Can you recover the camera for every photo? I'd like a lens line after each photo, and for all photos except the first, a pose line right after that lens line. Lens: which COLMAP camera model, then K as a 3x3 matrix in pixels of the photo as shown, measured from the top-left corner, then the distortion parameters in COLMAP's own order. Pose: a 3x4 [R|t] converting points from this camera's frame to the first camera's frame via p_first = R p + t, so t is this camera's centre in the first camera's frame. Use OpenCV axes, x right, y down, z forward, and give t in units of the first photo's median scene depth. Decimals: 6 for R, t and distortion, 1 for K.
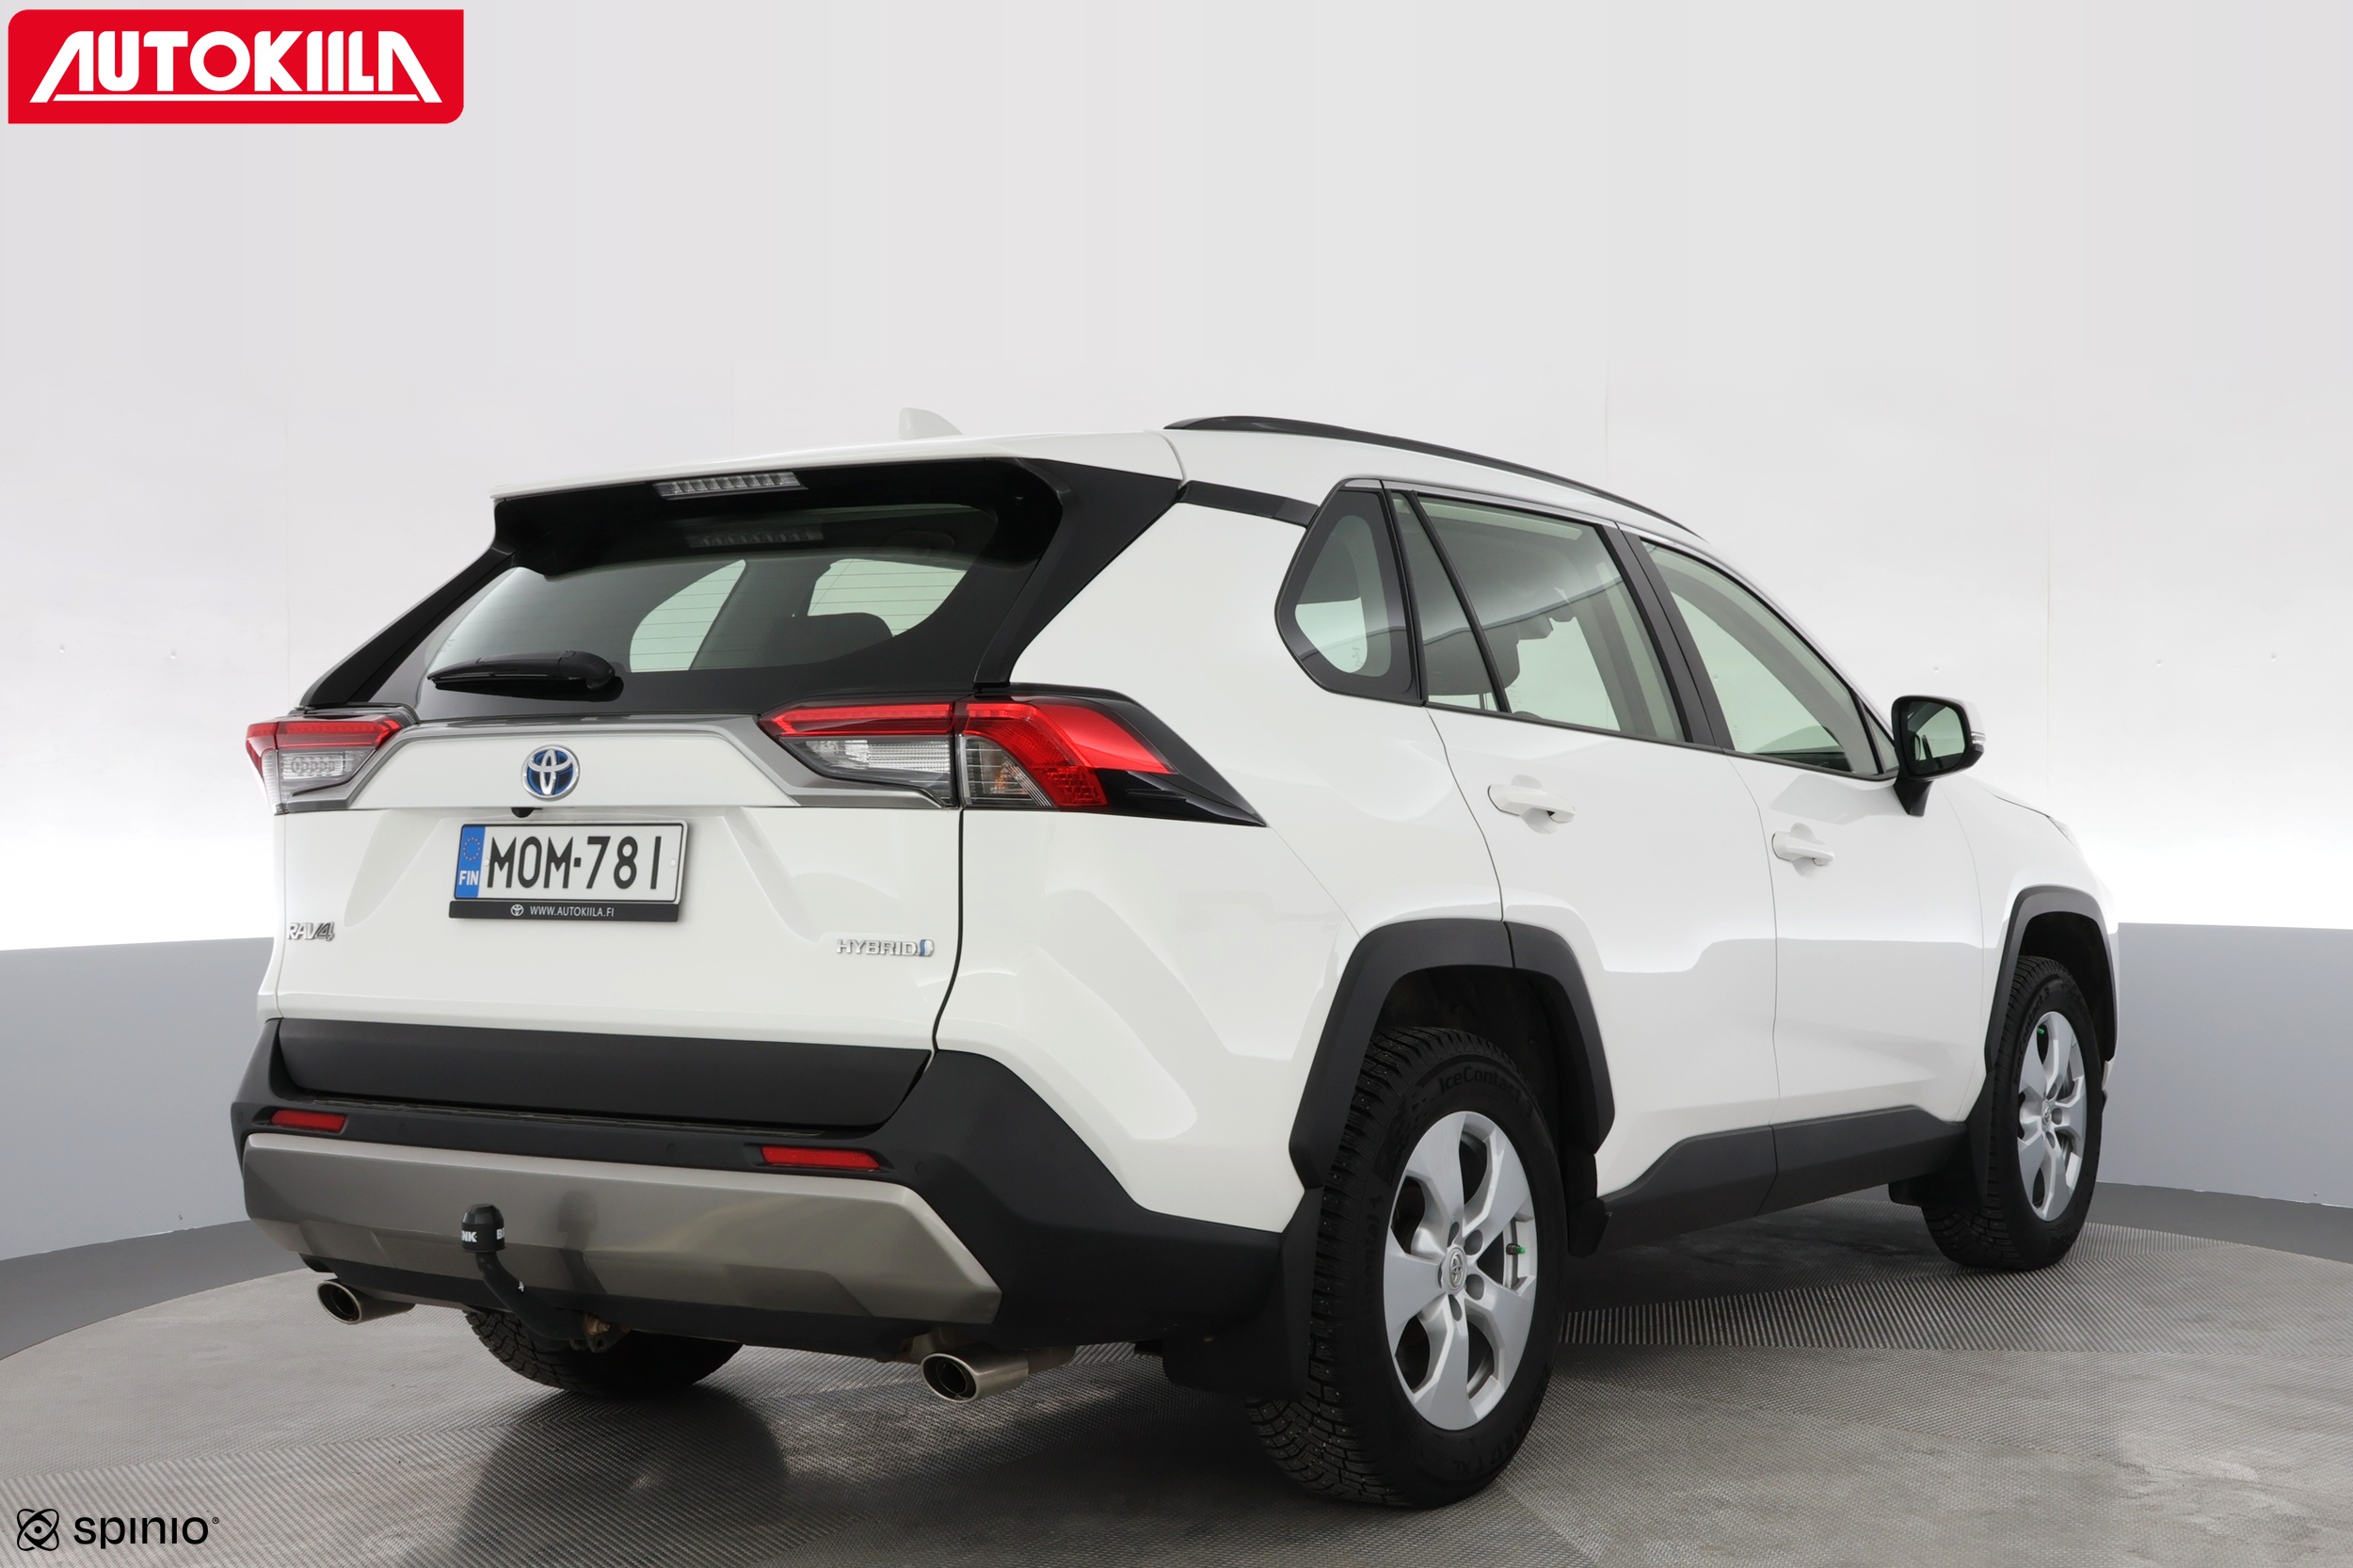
lens RADIAL K [[1956.6, 0, 1176.5], [0, 1956.6, 784.0], [0, 0, 1]] dist [0.010256, 0.006826]
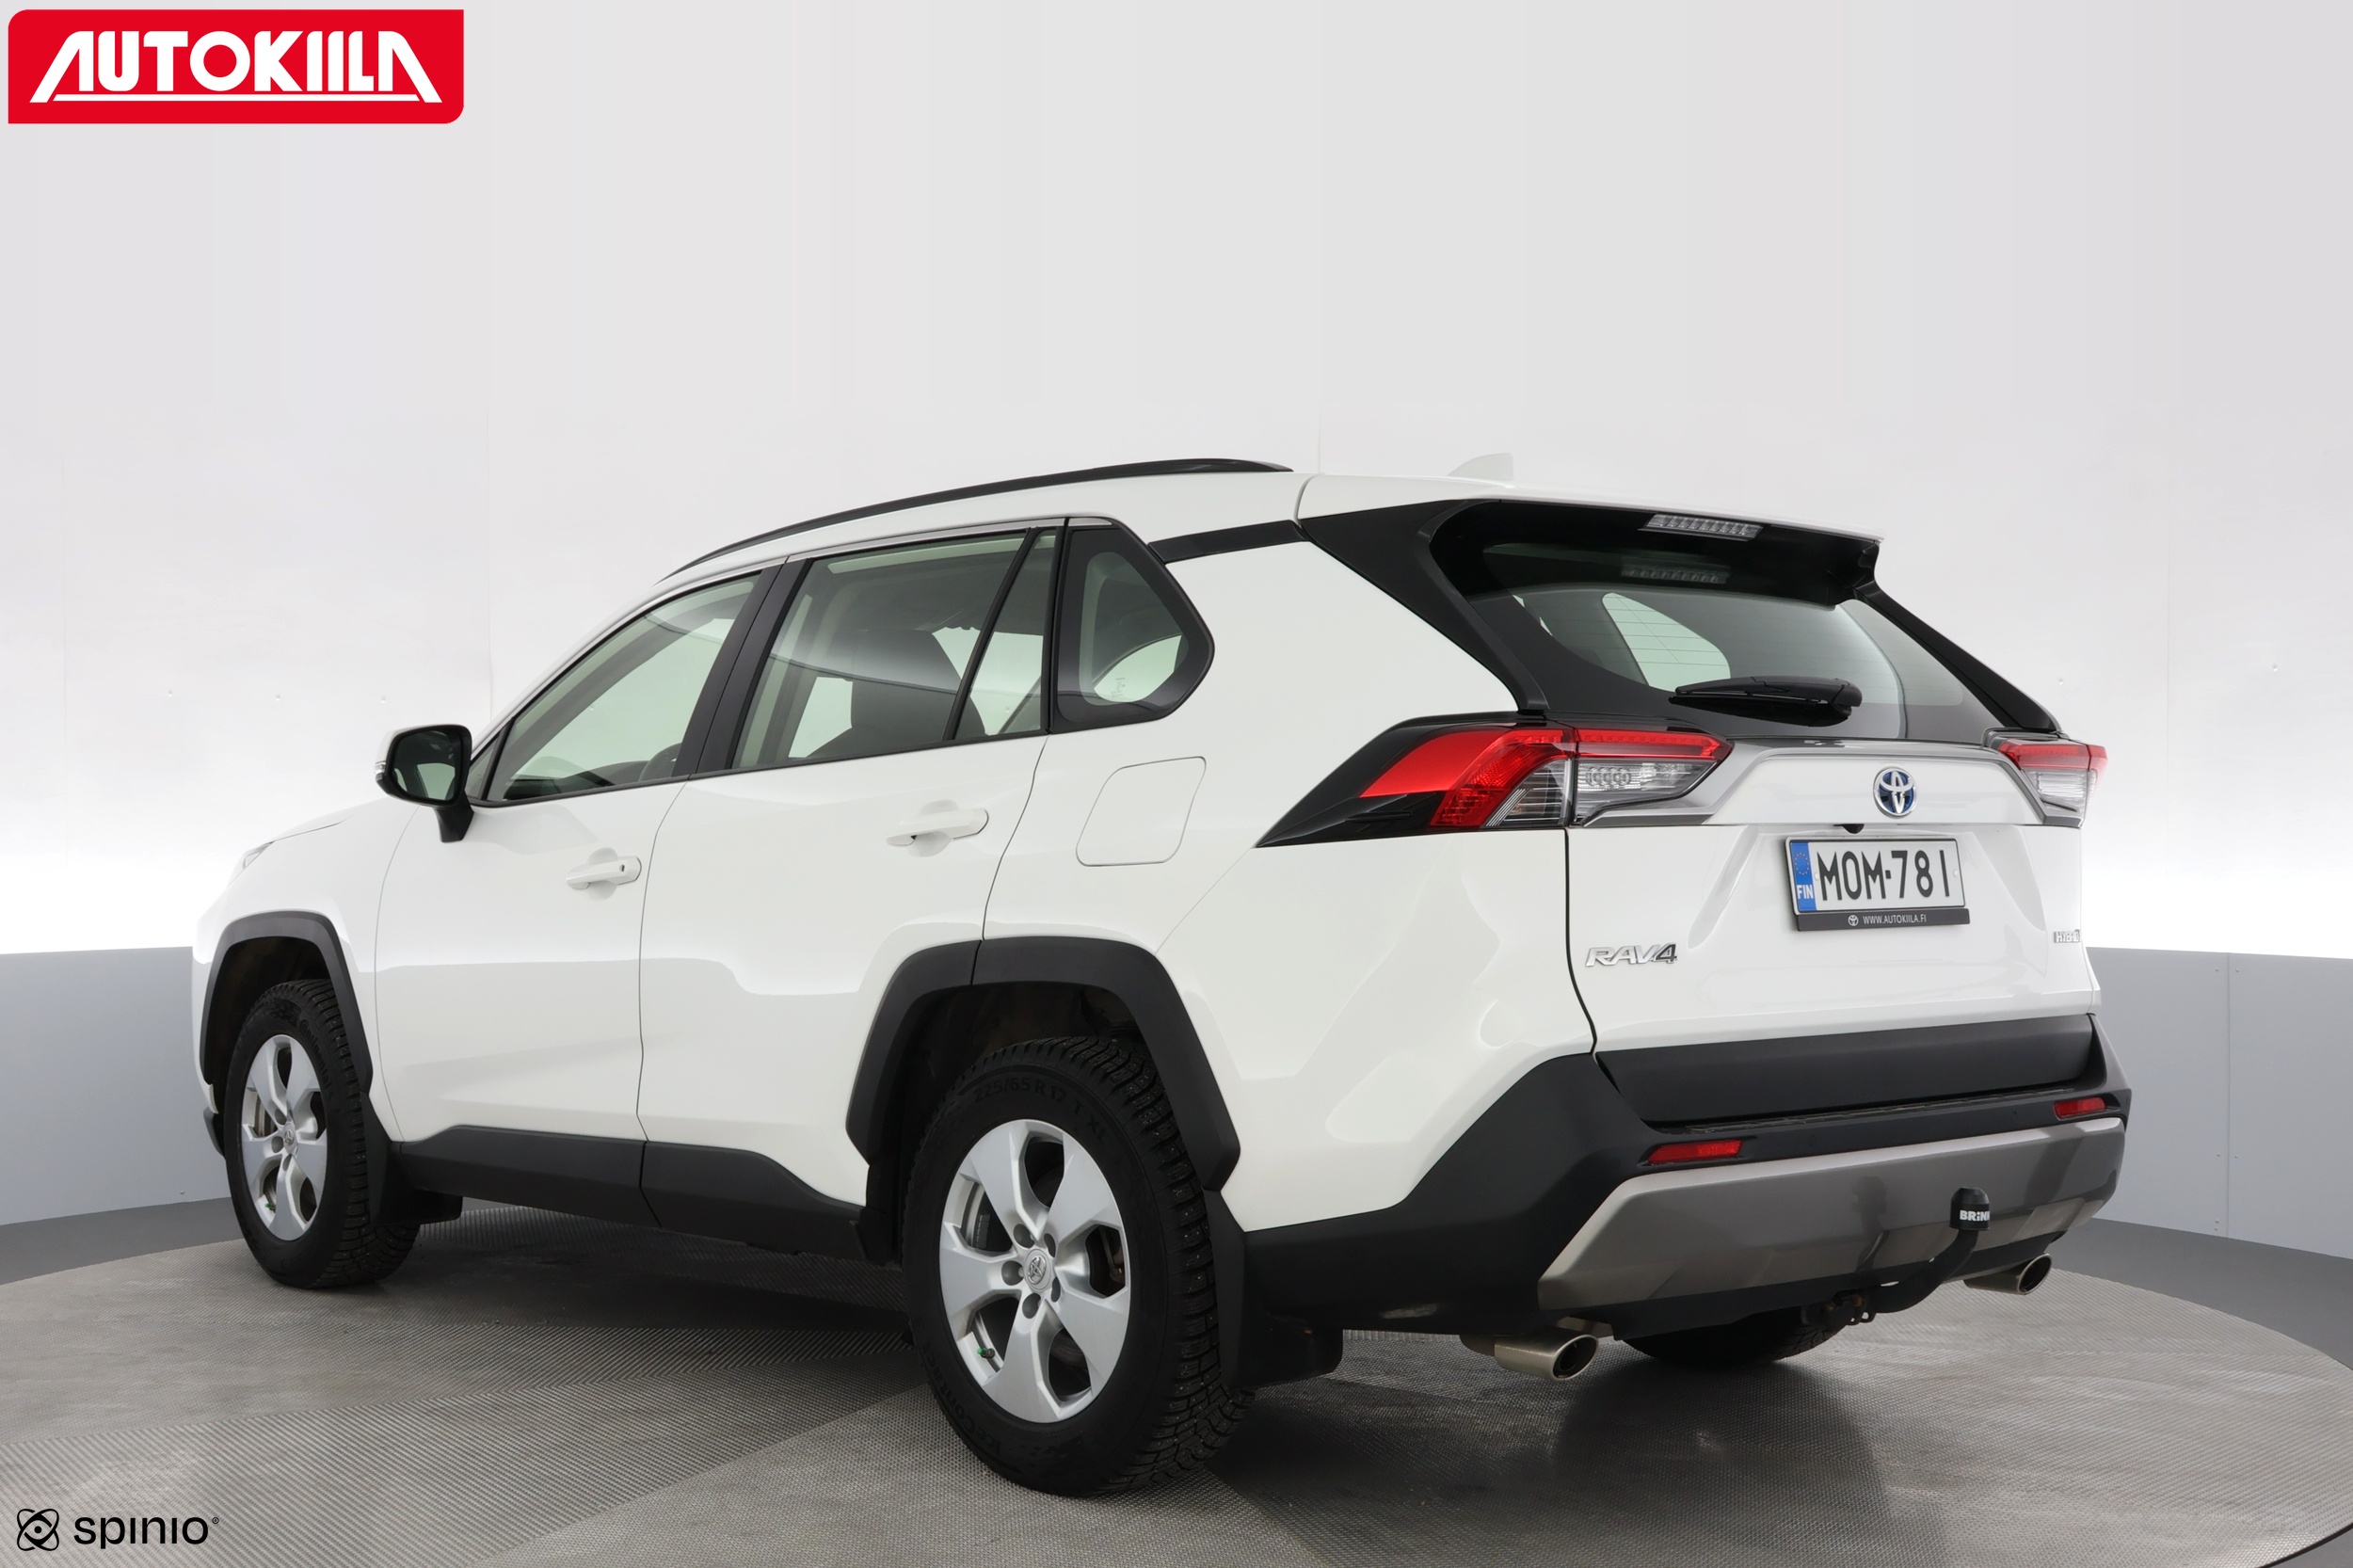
lens RADIAL K [[1956.6, 0, 1176.5], [0, 1956.6, 784.0], [0, 0, 1]] dist [0.010256, 0.006826]
pose [[0.633183, 0.021571, 0.773701, -1.410771], [-0.010563, 0.999759, -0.019229, 0.014816], [-0.773930, 0.004002, 0.633259, 0.617492]]
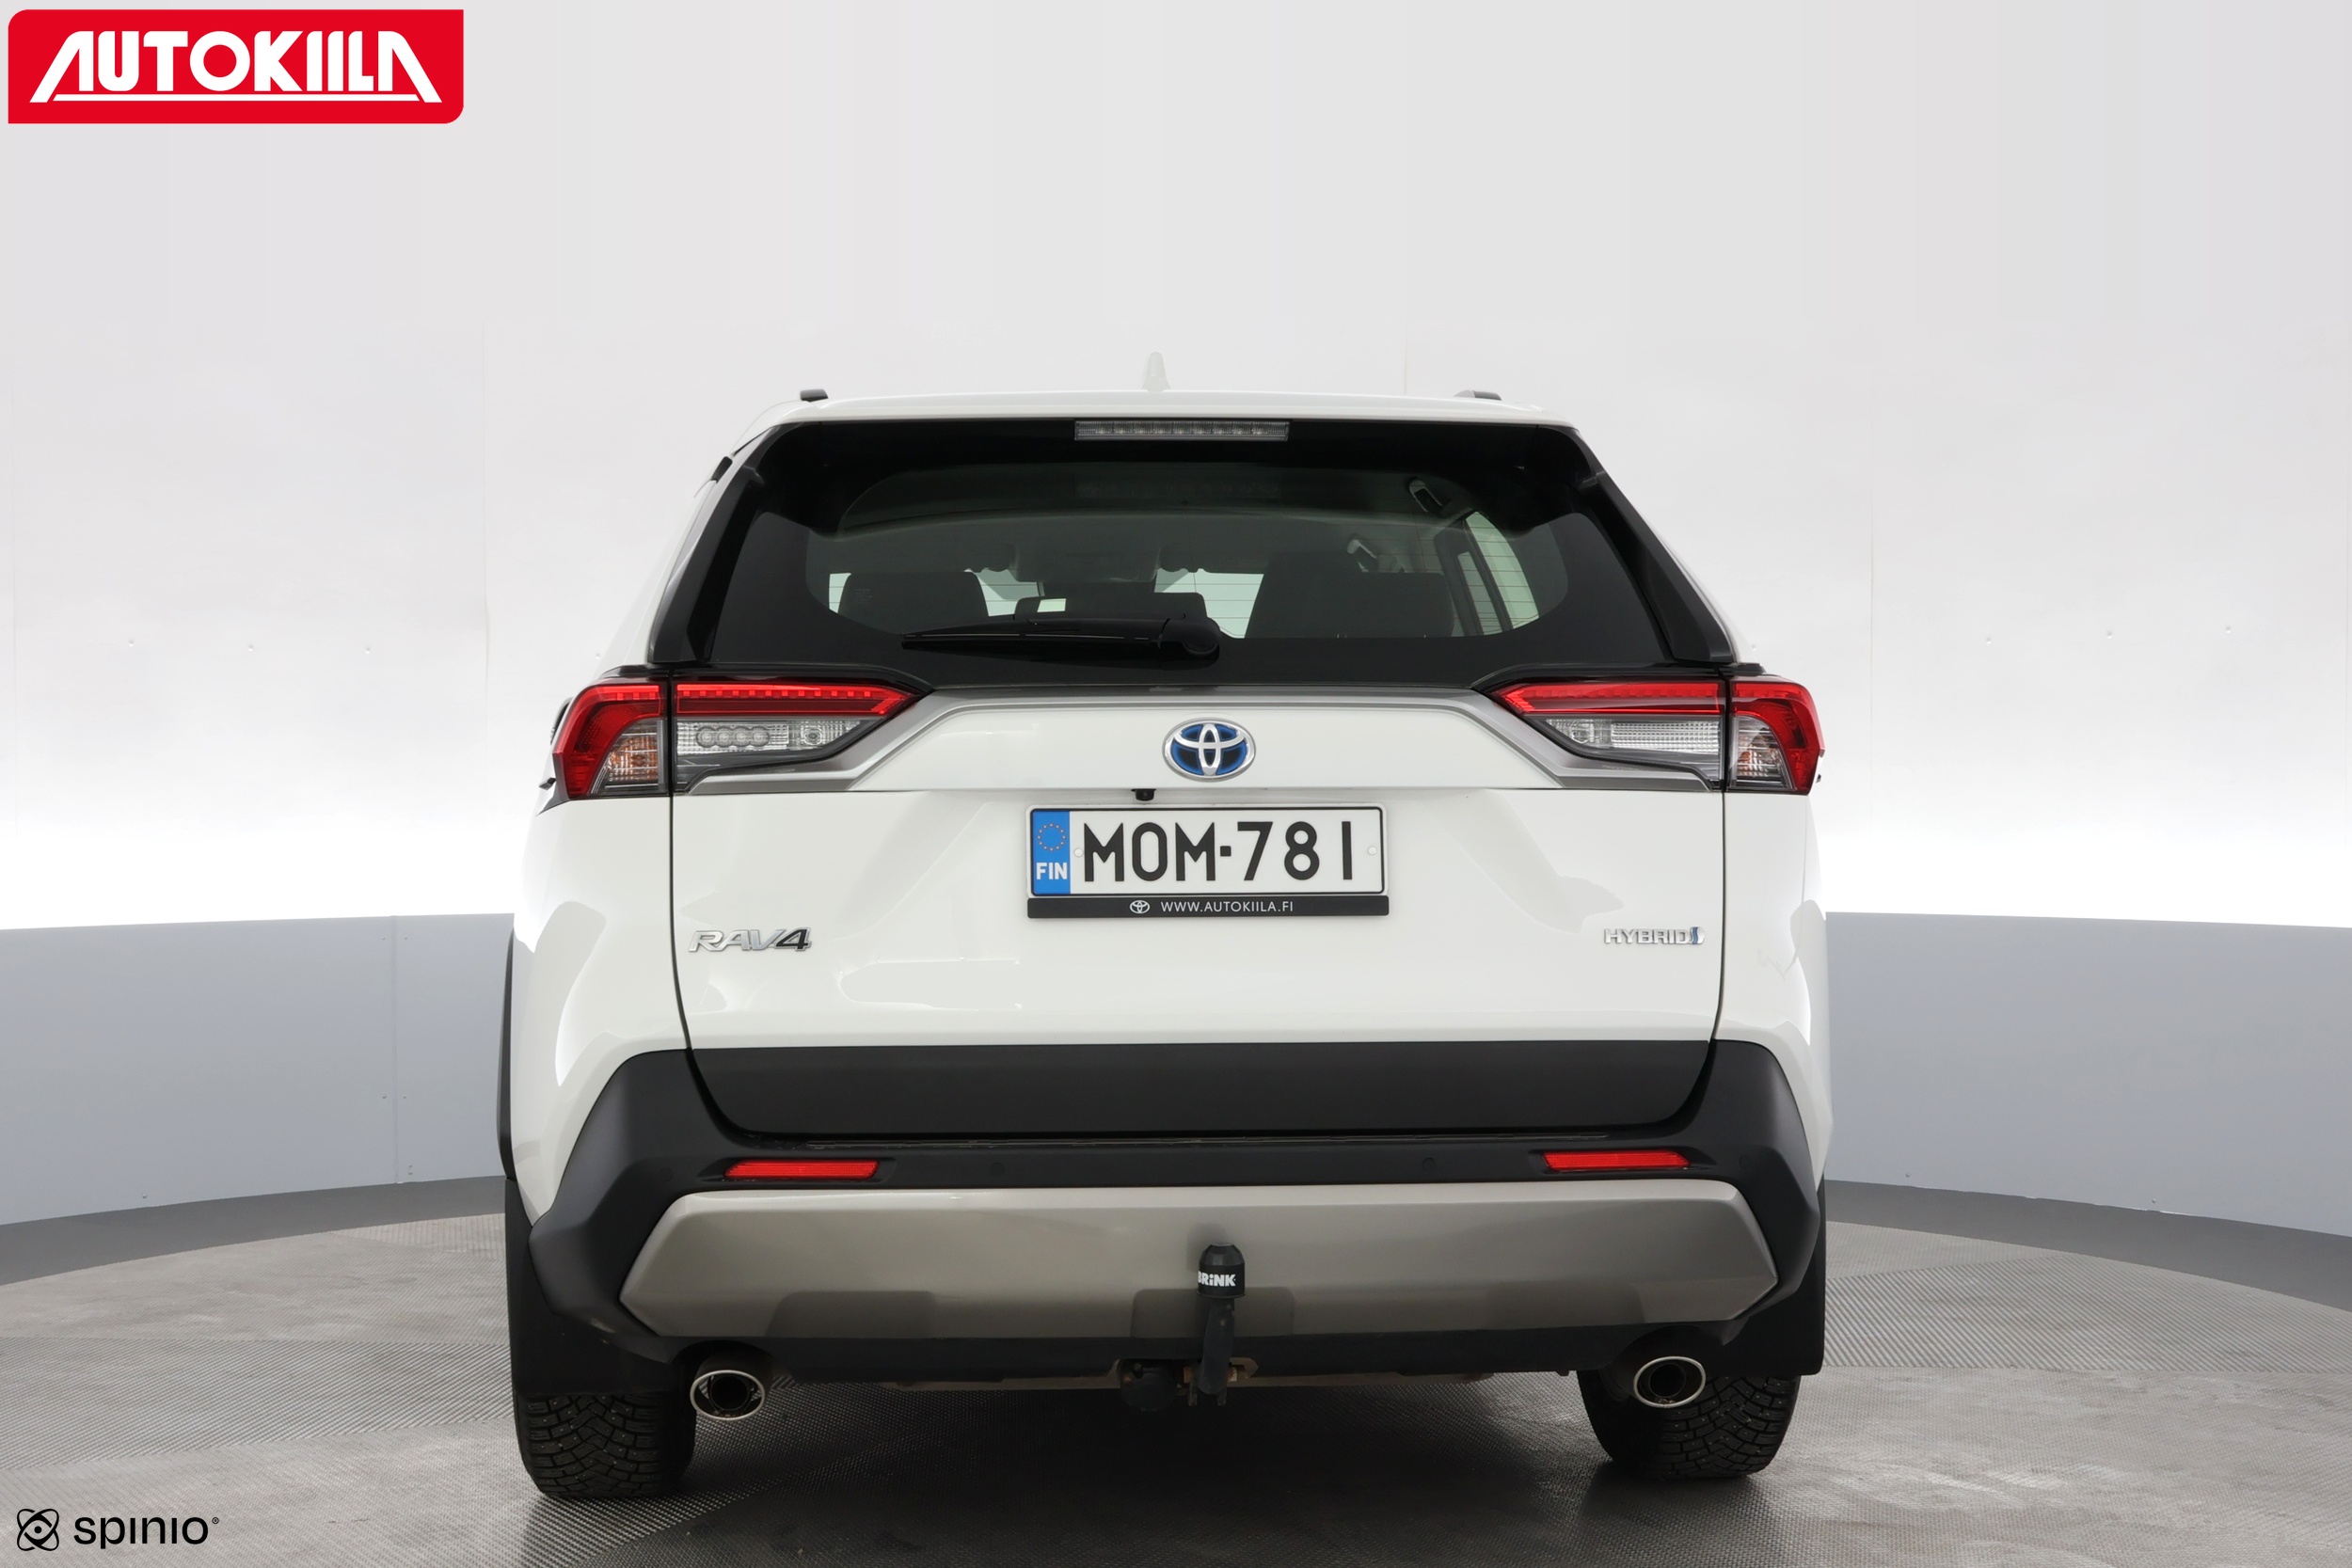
lens RADIAL K [[1955.6, 0, 1176.0], [0, 1955.6, 784.0], [0, 0, 1]] dist [0.010256, 0.006826]
pose [[0.910248, 0.000944, 0.414062, -0.693969], [-0.006768, 0.999898, 0.012599, -0.001363], [-0.414007, -0.014270, 0.910162, 0.206091]]
